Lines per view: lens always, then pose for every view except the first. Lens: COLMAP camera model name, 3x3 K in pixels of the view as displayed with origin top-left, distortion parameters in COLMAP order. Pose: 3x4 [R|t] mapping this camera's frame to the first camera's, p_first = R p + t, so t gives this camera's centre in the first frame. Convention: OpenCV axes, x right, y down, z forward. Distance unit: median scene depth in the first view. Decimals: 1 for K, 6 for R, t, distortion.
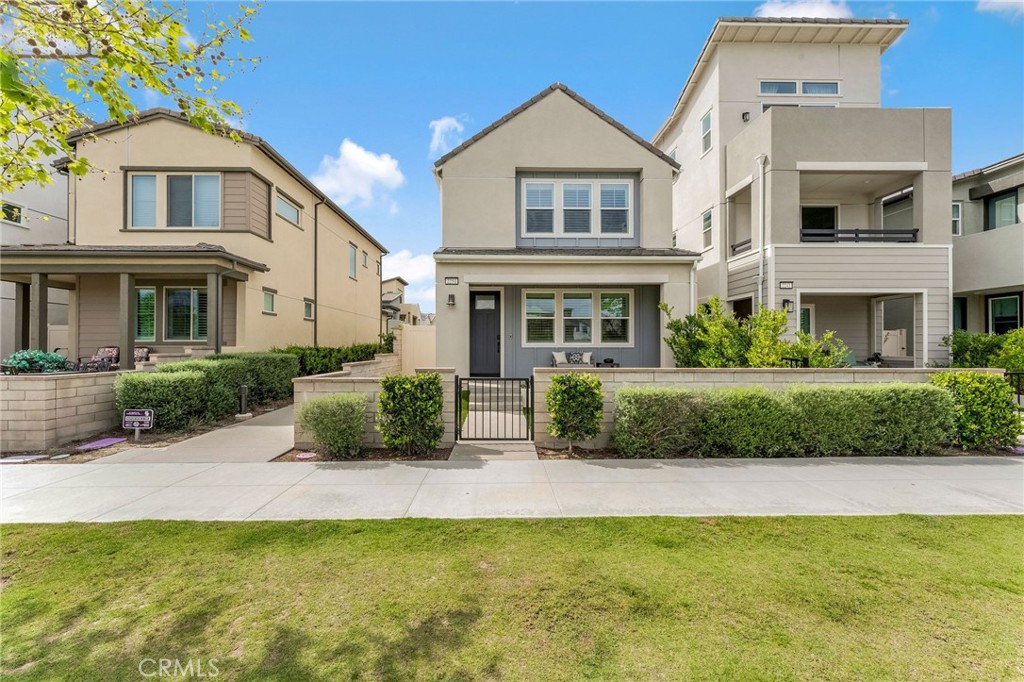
lens RADIAL K [[418.0, 0, 510.8], [0, 418.0, 343.1], [0, 0, 1]] dist [0.001831, 0.000599]
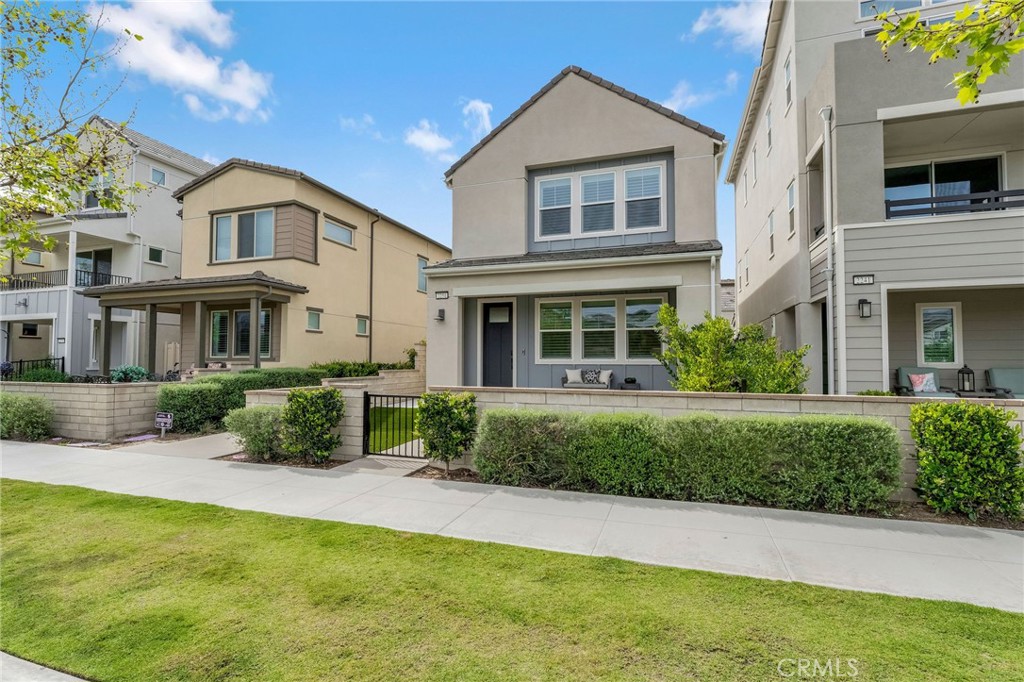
lens RADIAL K [[501.9, 0, 507.3], [0, 501.9, 342.8], [0, 0, 1]] dist [-0.003449, 0.000830]
pose [[0.934851, -0.010545, -0.354883, 0.388644], [0.000367, 0.999587, -0.028735, -0.004936], [0.355040, 0.026733, 0.934469, -0.027848]]
